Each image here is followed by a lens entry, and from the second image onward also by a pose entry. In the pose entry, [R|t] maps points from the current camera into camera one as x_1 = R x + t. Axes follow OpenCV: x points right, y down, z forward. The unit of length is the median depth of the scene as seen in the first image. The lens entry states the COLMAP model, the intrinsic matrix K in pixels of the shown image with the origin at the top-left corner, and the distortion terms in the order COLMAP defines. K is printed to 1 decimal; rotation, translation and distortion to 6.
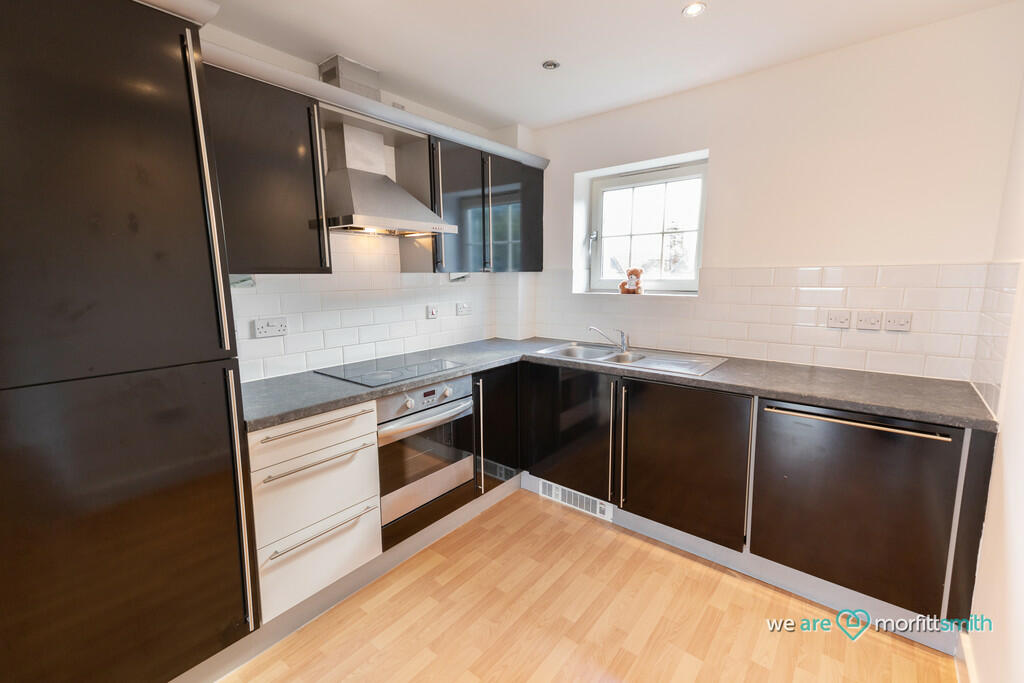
lens RADIAL K [[441.3, 0, 501.4], [0, 441.3, 353.5], [0, 0, 1]] dist [-0.000281, 0.000005]
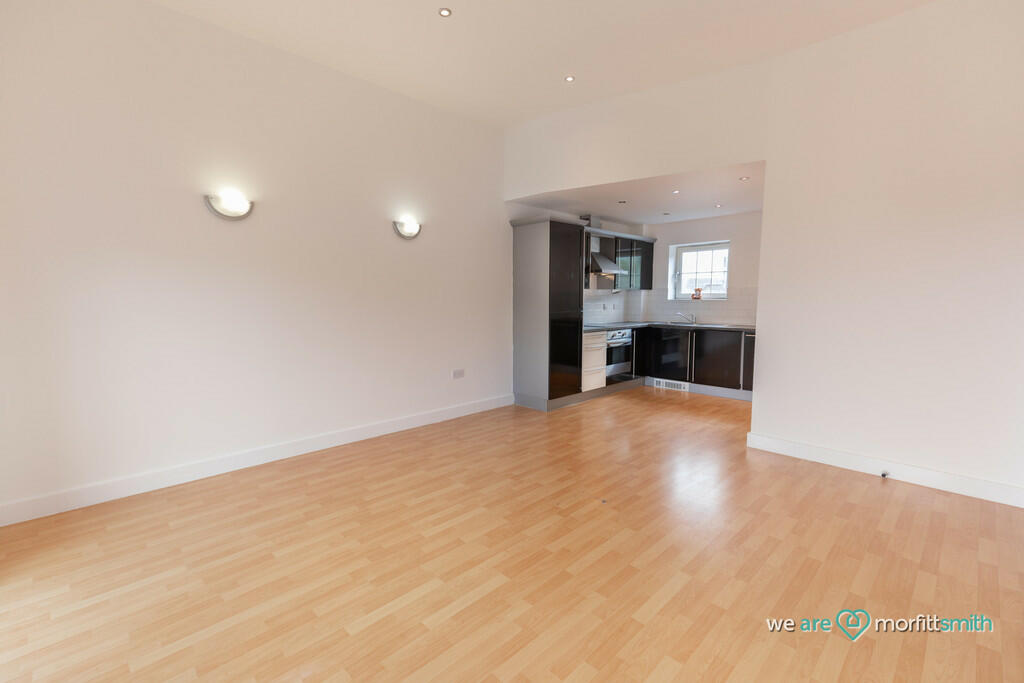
lens RADIAL K [[452.0, 0, 512.0], [0, 452.0, 341.5], [0, 0, 1]] dist [-0.000081, -0.000028]
pose [[0.993944, 0.014432, -0.108939, -0.392707], [-0.023124, 0.996610, -0.078952, 0.289038], [0.107430, 0.080993, 0.990908, -1.388753]]
